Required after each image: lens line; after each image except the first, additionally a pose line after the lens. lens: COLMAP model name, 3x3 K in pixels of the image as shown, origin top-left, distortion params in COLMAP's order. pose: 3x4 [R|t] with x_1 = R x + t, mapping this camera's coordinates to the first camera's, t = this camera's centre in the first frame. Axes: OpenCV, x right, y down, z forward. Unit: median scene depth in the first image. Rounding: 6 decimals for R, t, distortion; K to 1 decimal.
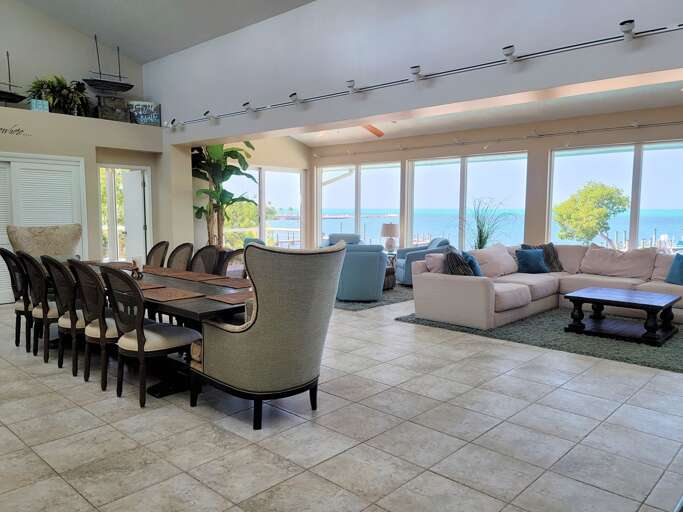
lens RADIAL K [[507.3, 0, 343.9], [0, 507.3, 257.5], [0, 0, 1]] dist [0.040657, -0.024701]
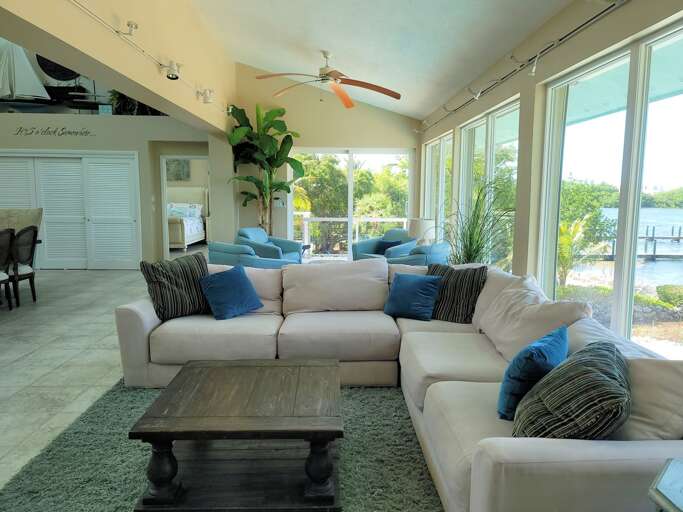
lens RADIAL K [[507.3, 0, 341.3], [0, 507.3, 253.8], [0, 0, 1]] dist [0.040657, -0.024701]
pose [[0.709373, 0.092160, -0.698782, 0.698365], [-0.076568, 0.995624, 0.053580, -0.065951], [0.700662, 0.015497, 0.713325, 0.544023]]
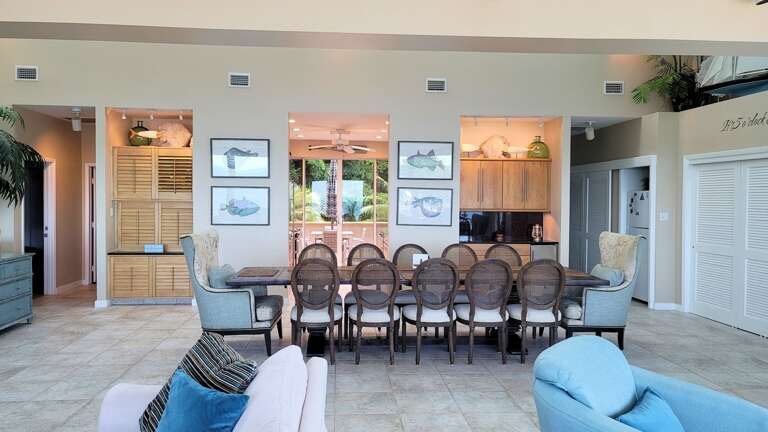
lens RADIAL K [[580.4, 0, 383.4], [0, 580.4, 210.9], [0, 0, 1]] dist [0.048723, -0.022951]
pose [[-0.681171, 0.004472, -0.732111, 0.369819], [-0.081656, 0.993278, 0.082041, -0.125847], [0.727557, 0.115665, -0.676227, 1.120706]]
